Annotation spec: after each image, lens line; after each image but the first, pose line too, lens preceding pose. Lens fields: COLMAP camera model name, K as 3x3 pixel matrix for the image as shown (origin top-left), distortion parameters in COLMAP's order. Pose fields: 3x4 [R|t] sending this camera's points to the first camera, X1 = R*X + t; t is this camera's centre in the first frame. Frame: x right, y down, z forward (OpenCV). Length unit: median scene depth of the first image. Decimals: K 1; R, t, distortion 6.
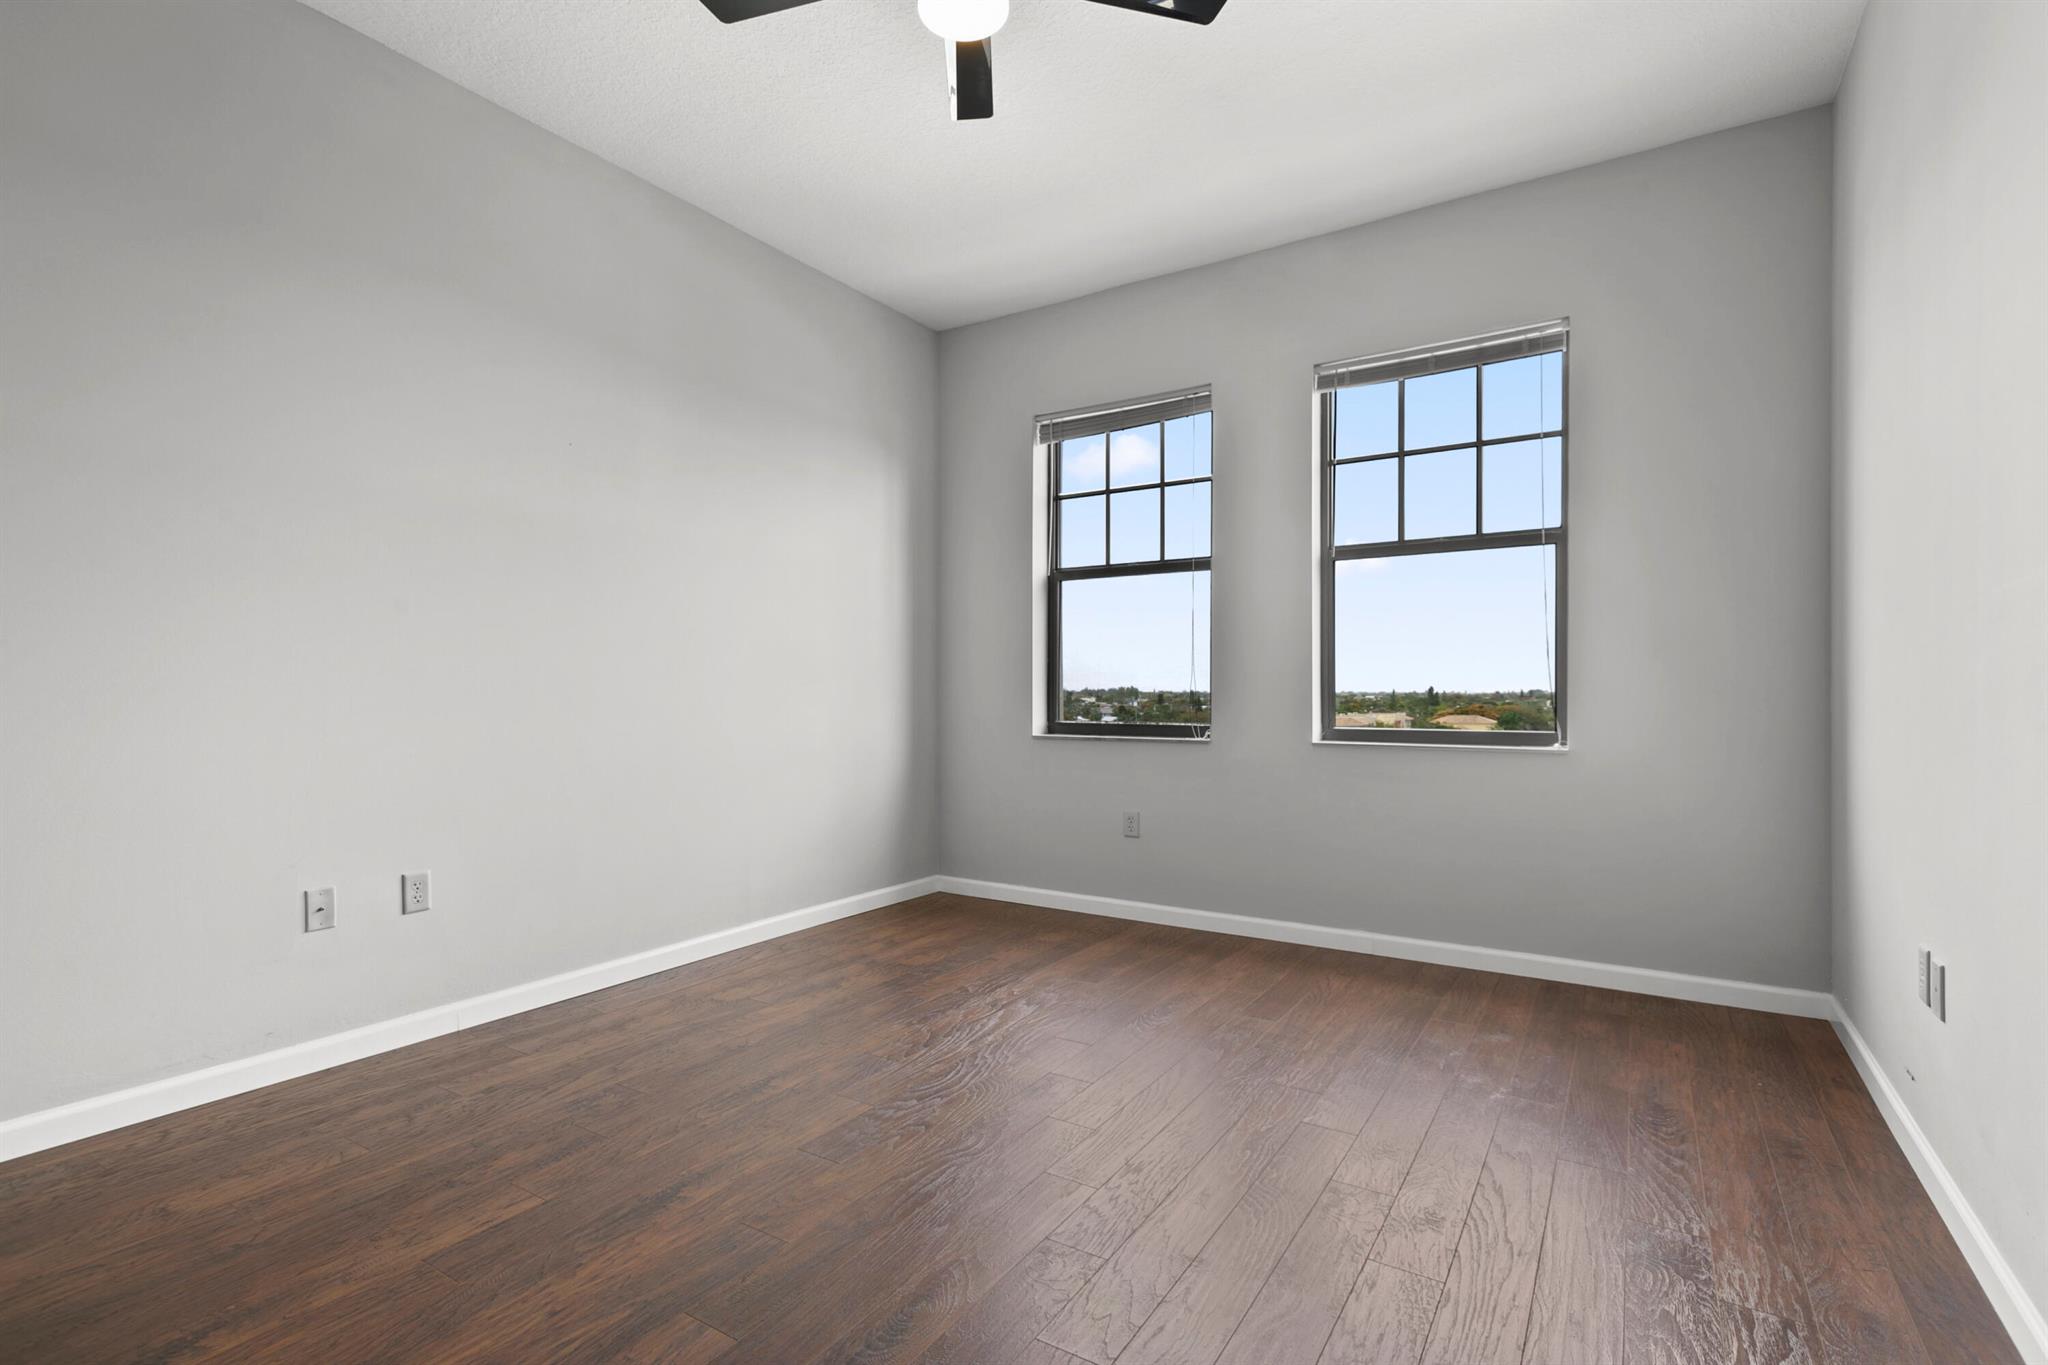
lens RADIAL K [[962.4, 0, 1013.9], [0, 962.4, 689.1], [0, 0, 1]] dist [0.020401, -0.007156]
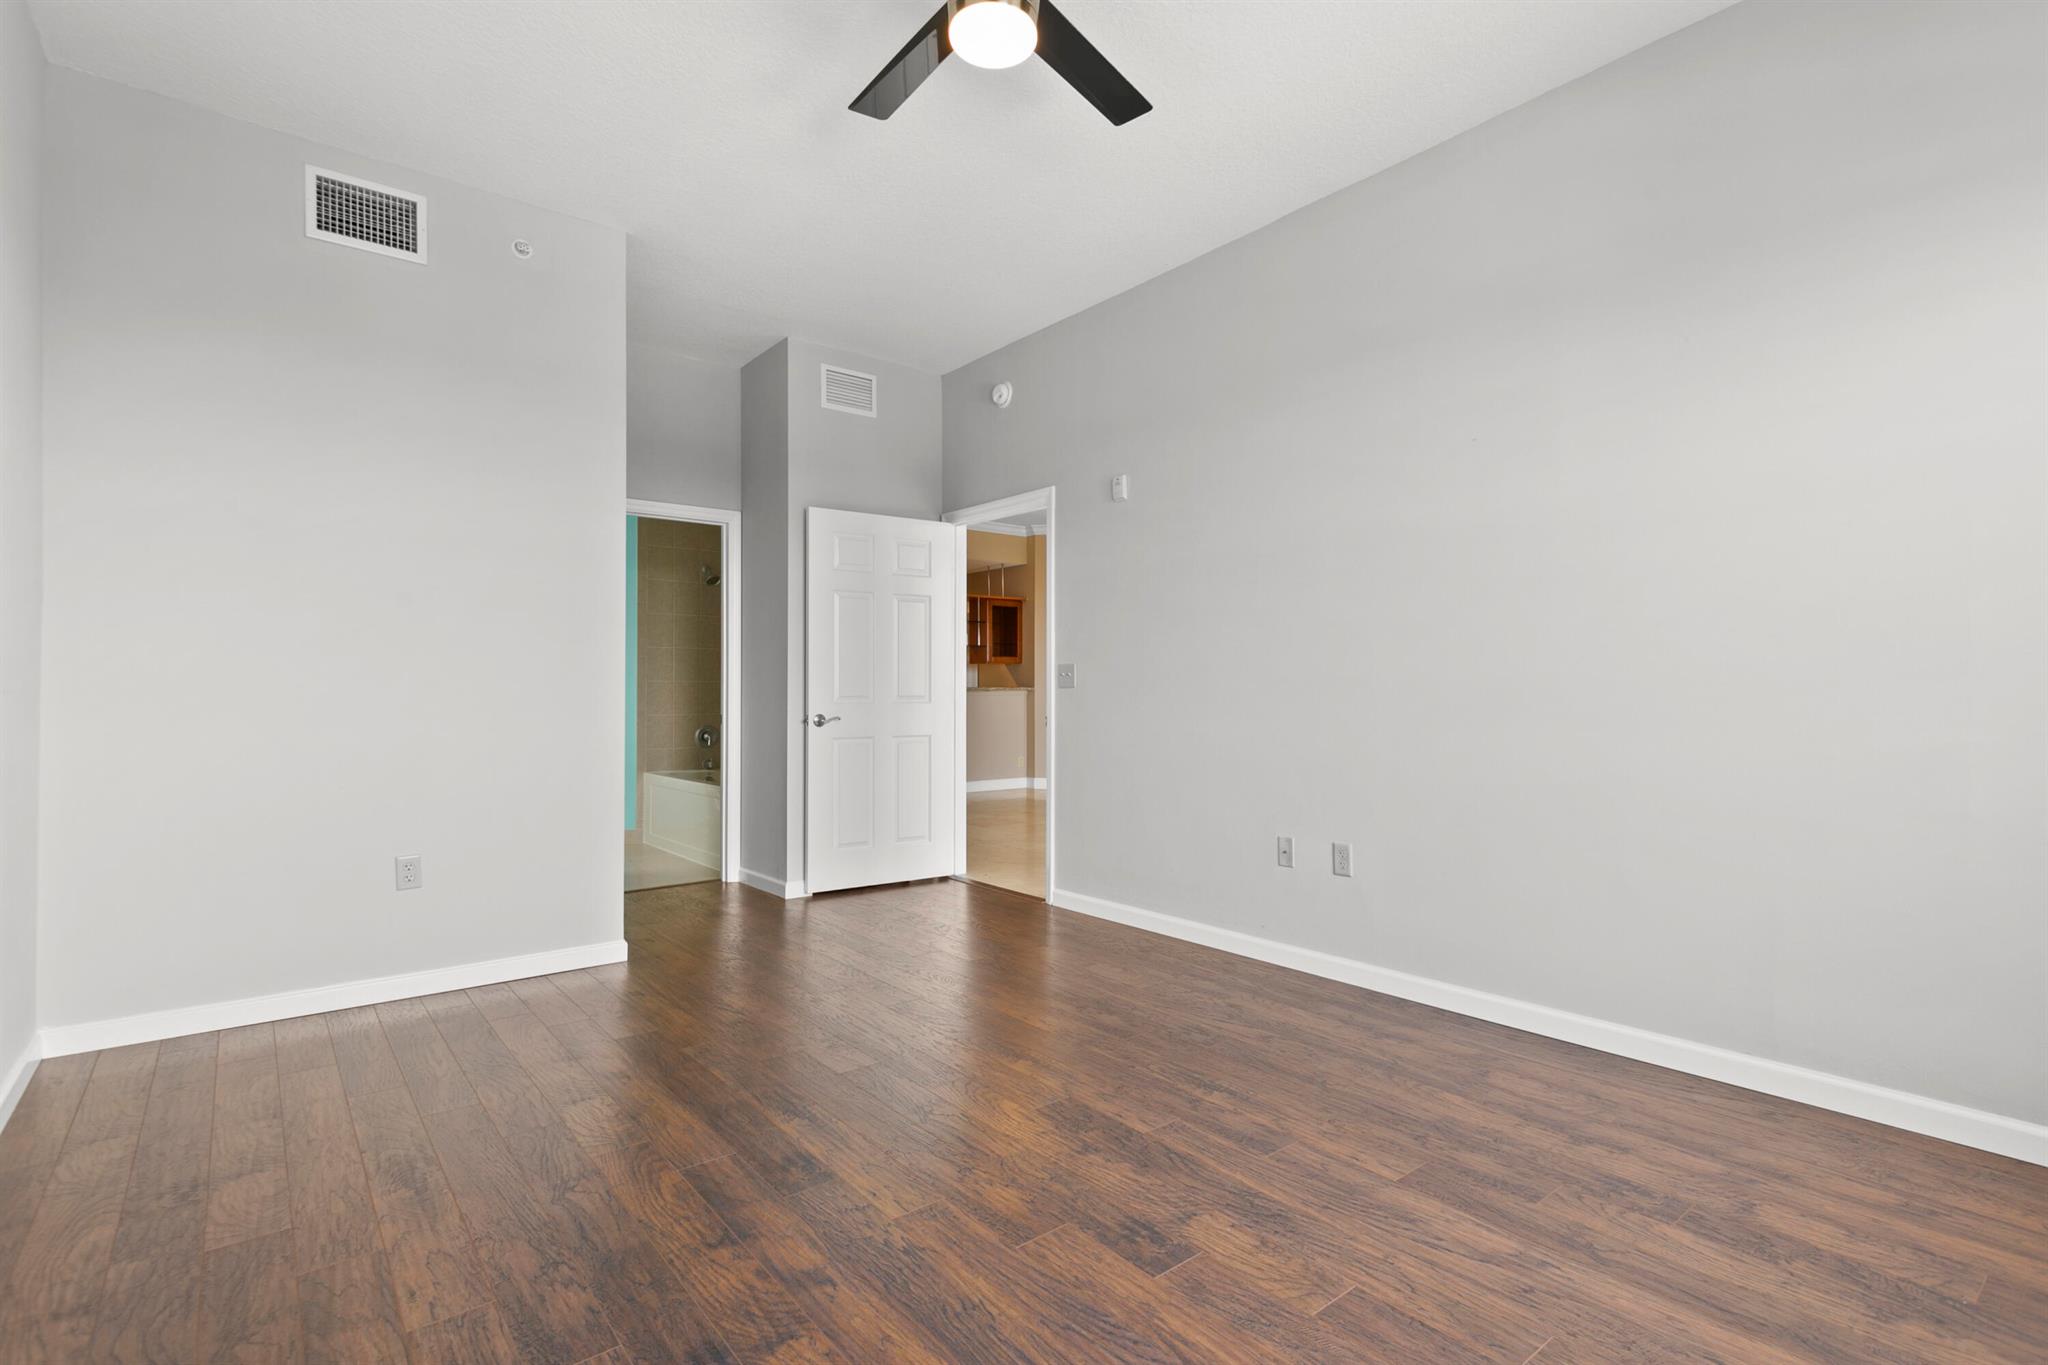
lens RADIAL K [[962.4, 0, 1038.3], [0, 962.4, 680.7], [0, 0, 1]] dist [0.020401, -0.007156]
pose [[-0.302483, -0.011647, -0.953084, 0.515403], [0.002320, 0.999913, -0.012956, -0.002817], [0.953152, -0.006130, -0.302429, 0.764947]]
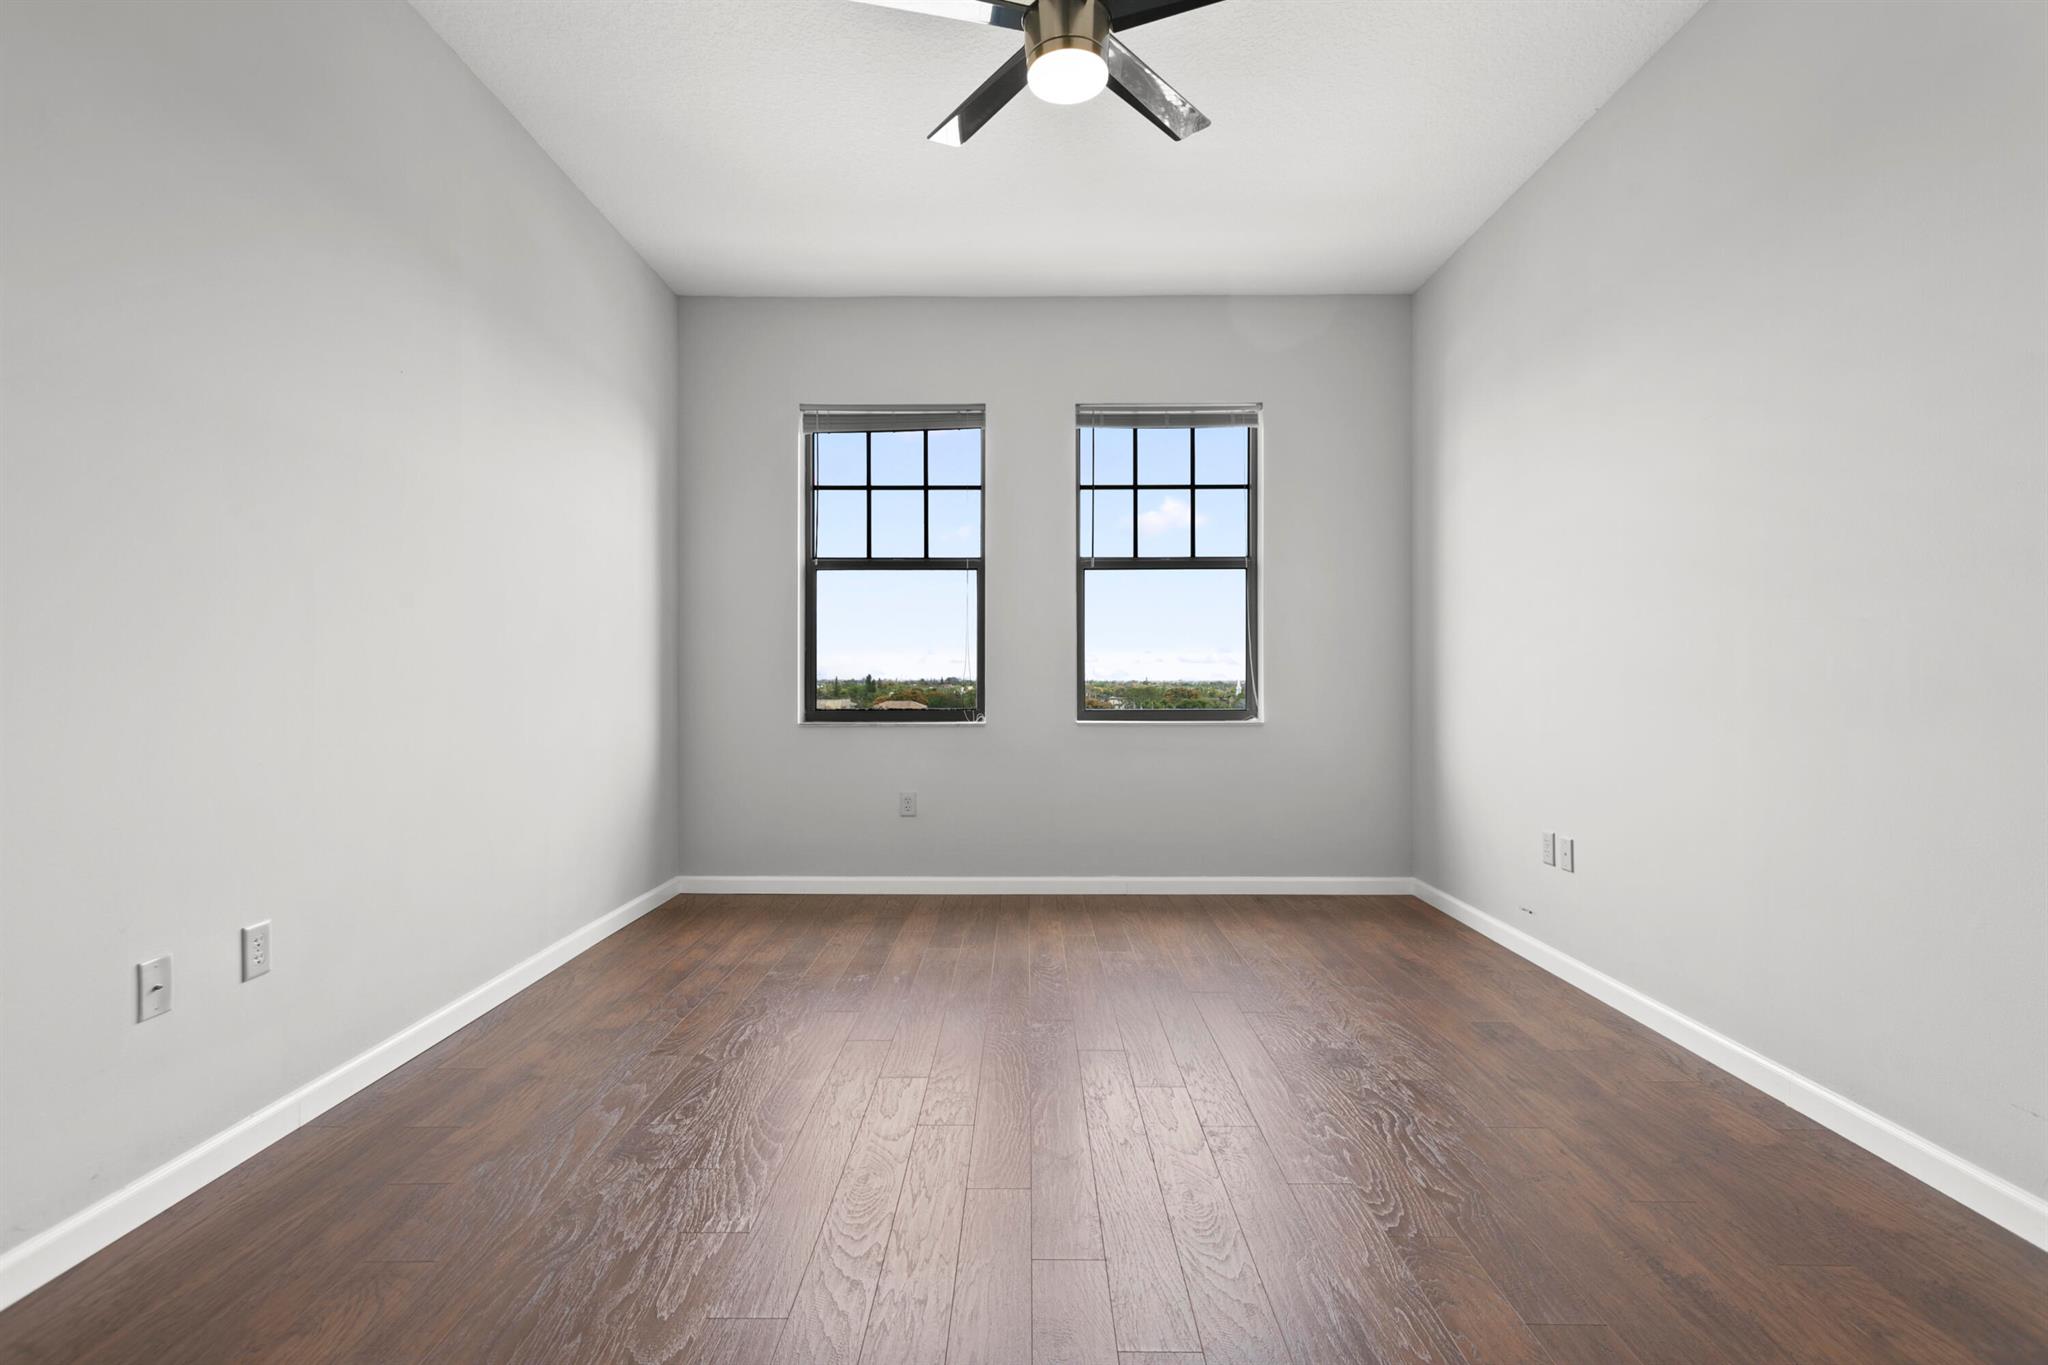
lens RADIAL K [[962.4, 0, 1020.7], [0, 962.4, 671.8], [0, 0, 1]] dist [0.020401, -0.007156]
pose [[0.845736, 0.003113, 0.533592, -0.395680], [-0.000442, 0.999987, -0.005133, -0.001067], [-0.533601, 0.004105, 0.845726, 0.040036]]
